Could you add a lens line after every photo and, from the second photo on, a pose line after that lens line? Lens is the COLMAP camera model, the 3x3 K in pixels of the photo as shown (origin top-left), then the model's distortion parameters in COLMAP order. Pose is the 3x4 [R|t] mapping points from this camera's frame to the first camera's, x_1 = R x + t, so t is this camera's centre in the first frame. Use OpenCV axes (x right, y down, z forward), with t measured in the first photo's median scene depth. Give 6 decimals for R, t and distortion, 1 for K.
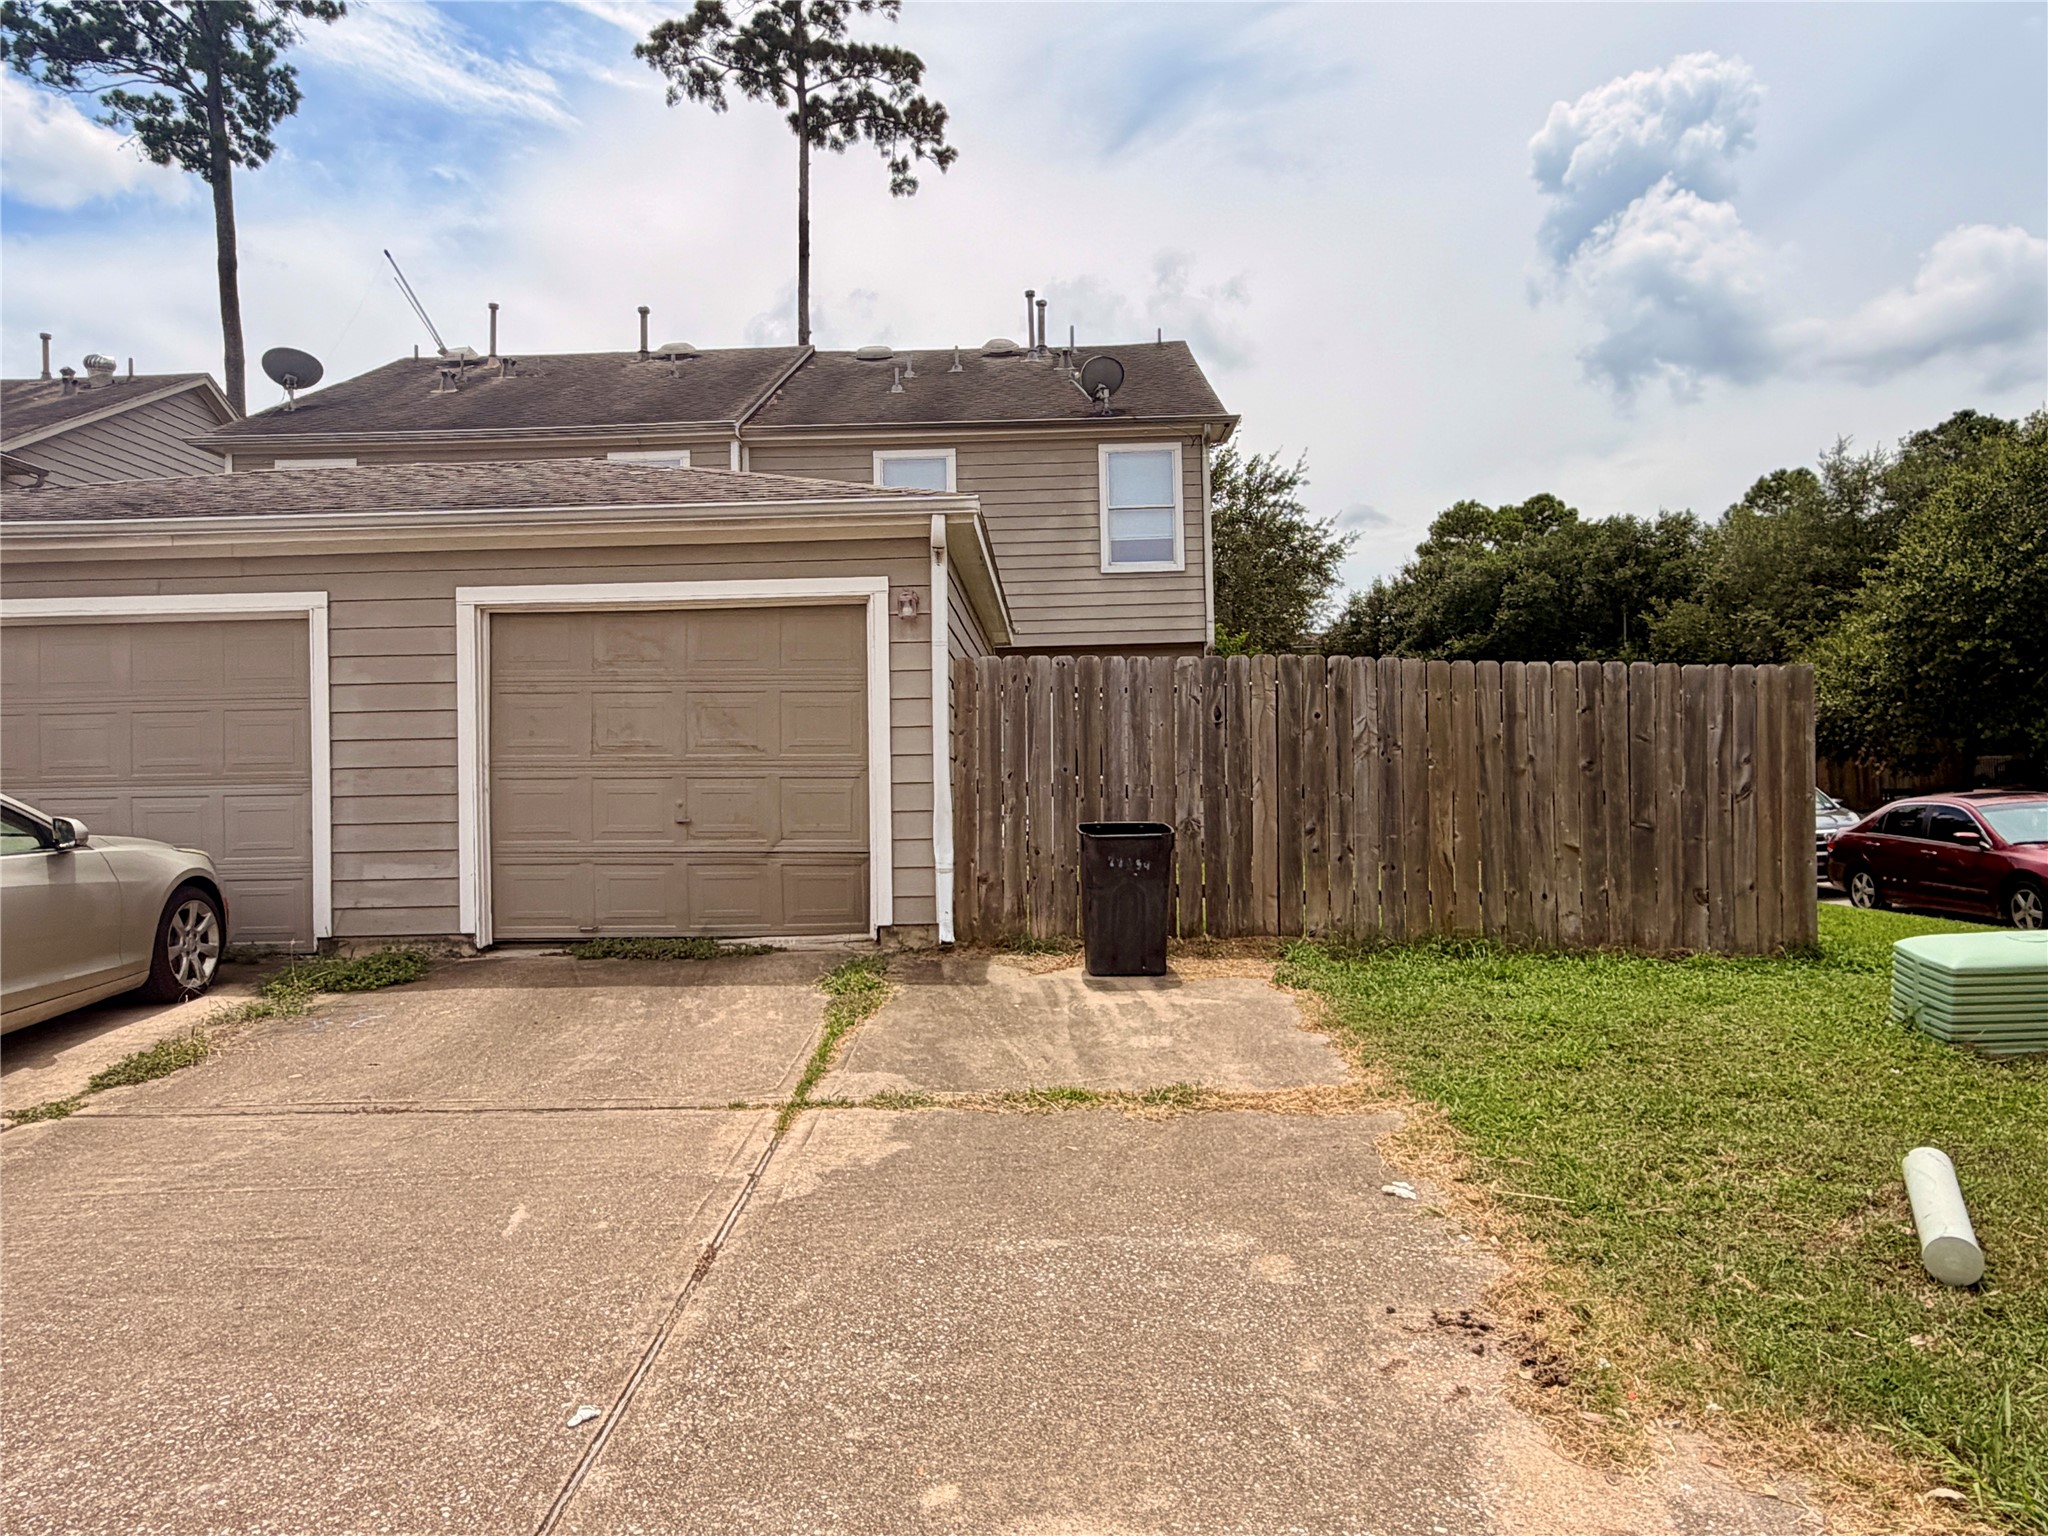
lens RADIAL K [[1399.5, 0, 1024.0], [0, 1399.5, 768.0], [0, 0, 1]] dist [-0.000577, -0.000537]
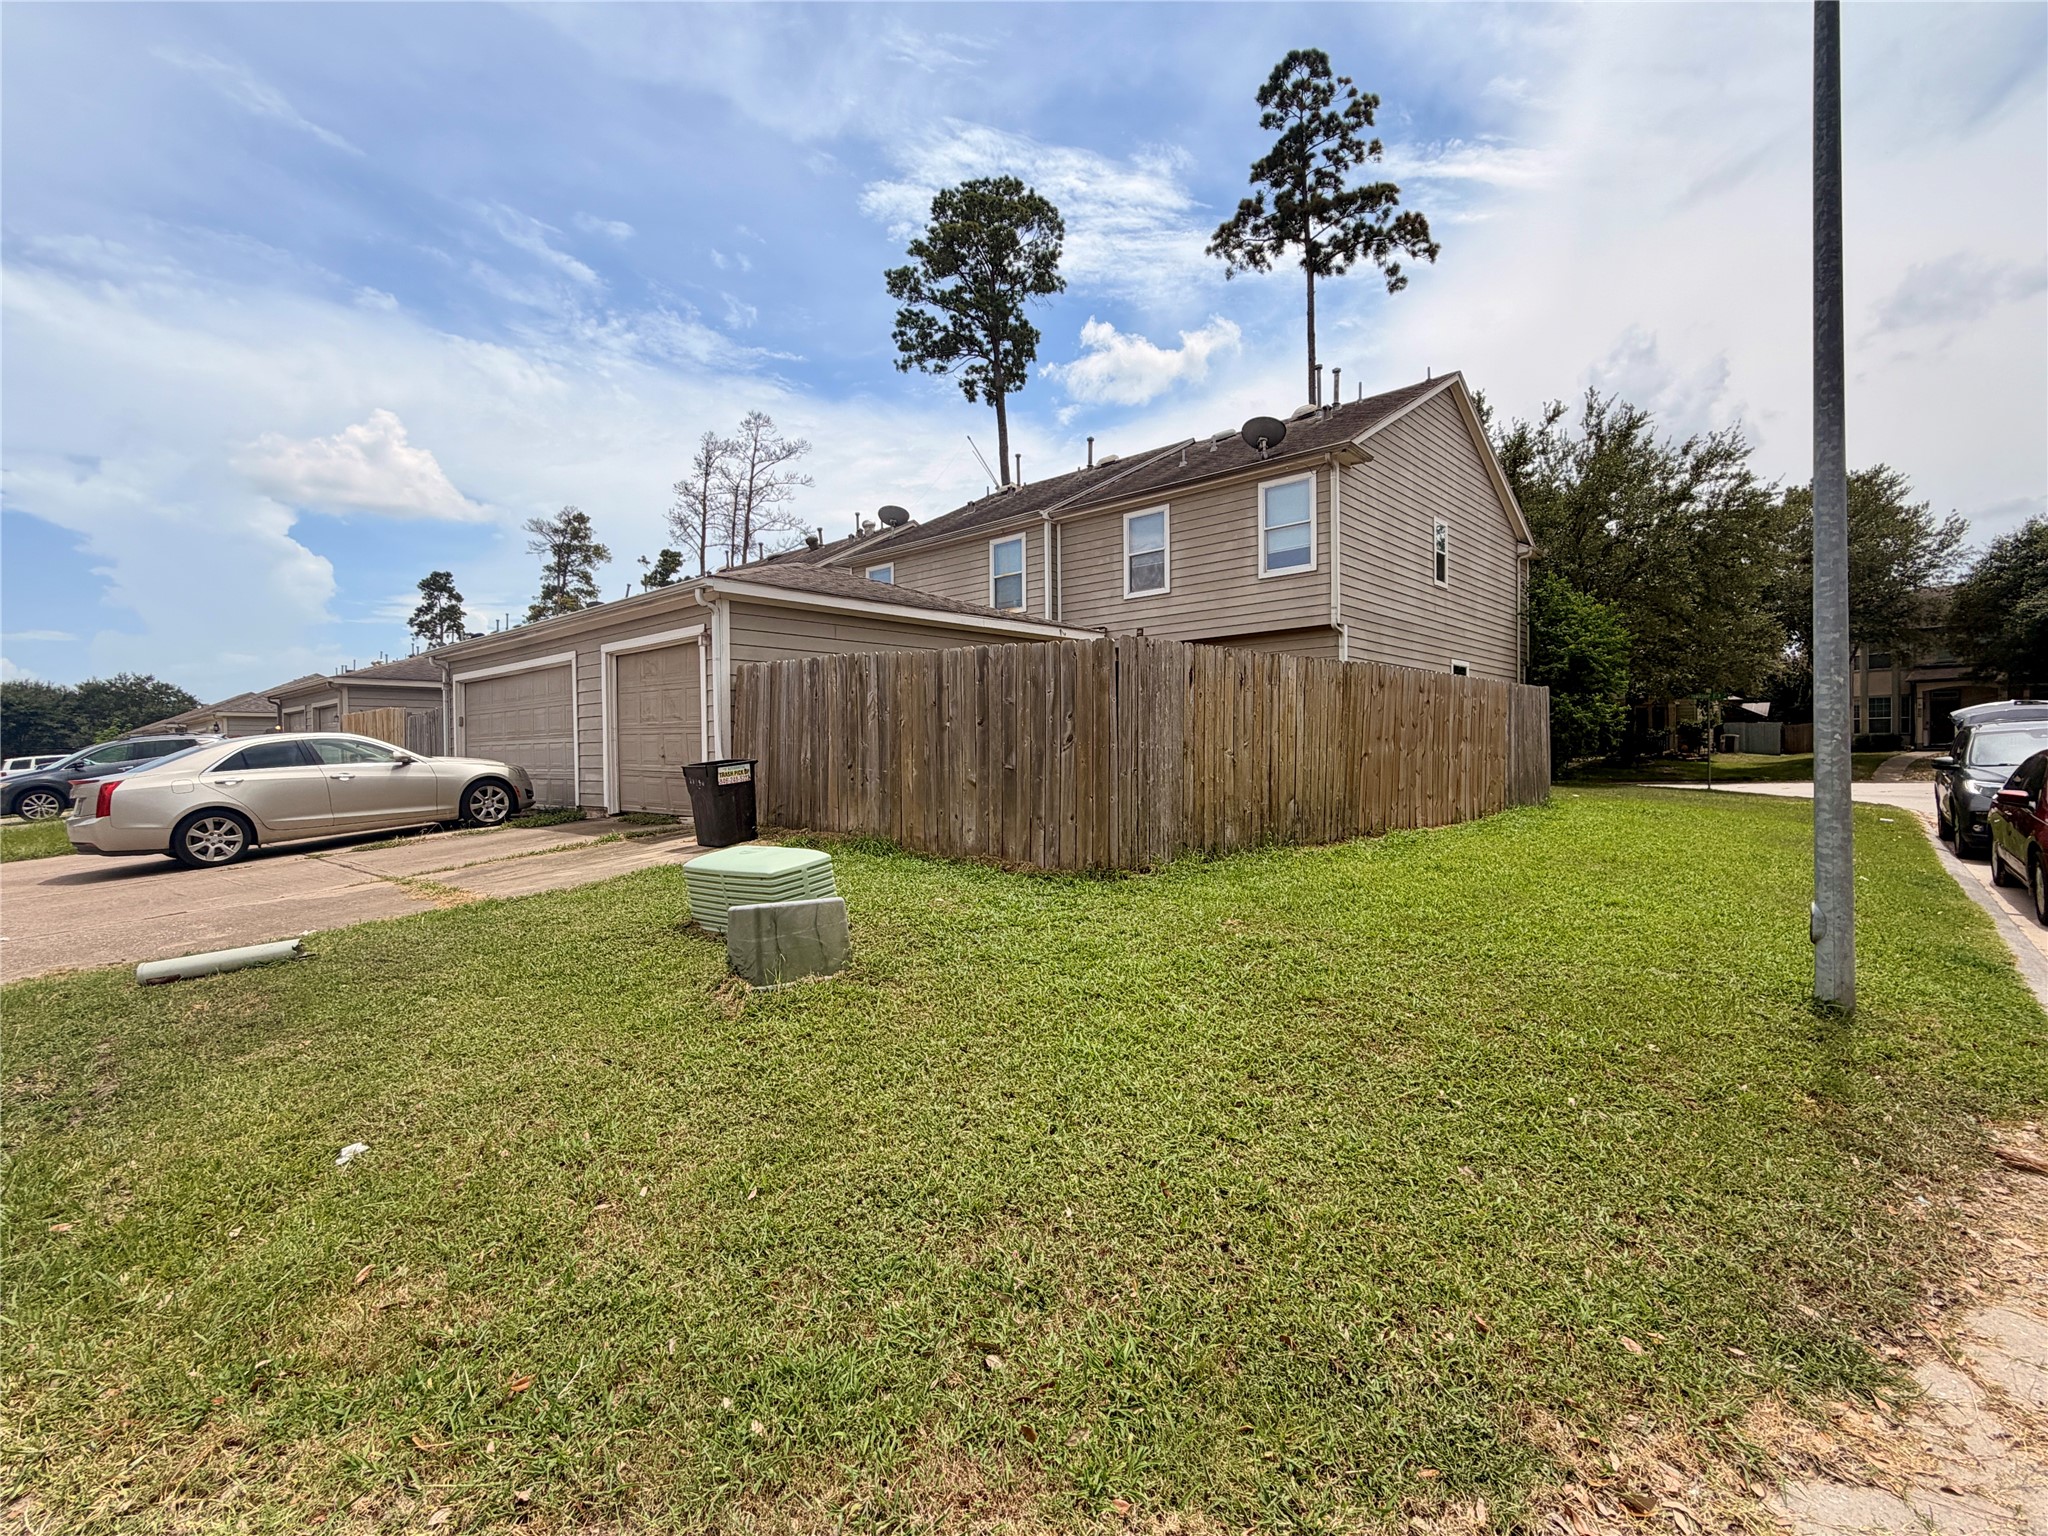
lens RADIAL K [[938.1, 0, 1024.0], [0, 938.1, 768.0], [0, 0, 1]] dist [-0.004051, -0.000351]
pose [[0.756502, 0.020010, -0.653686, 0.478450], [0.010966, 0.999003, 0.043272, 0.001630], [0.653900, -0.039904, 0.755528, 0.157836]]
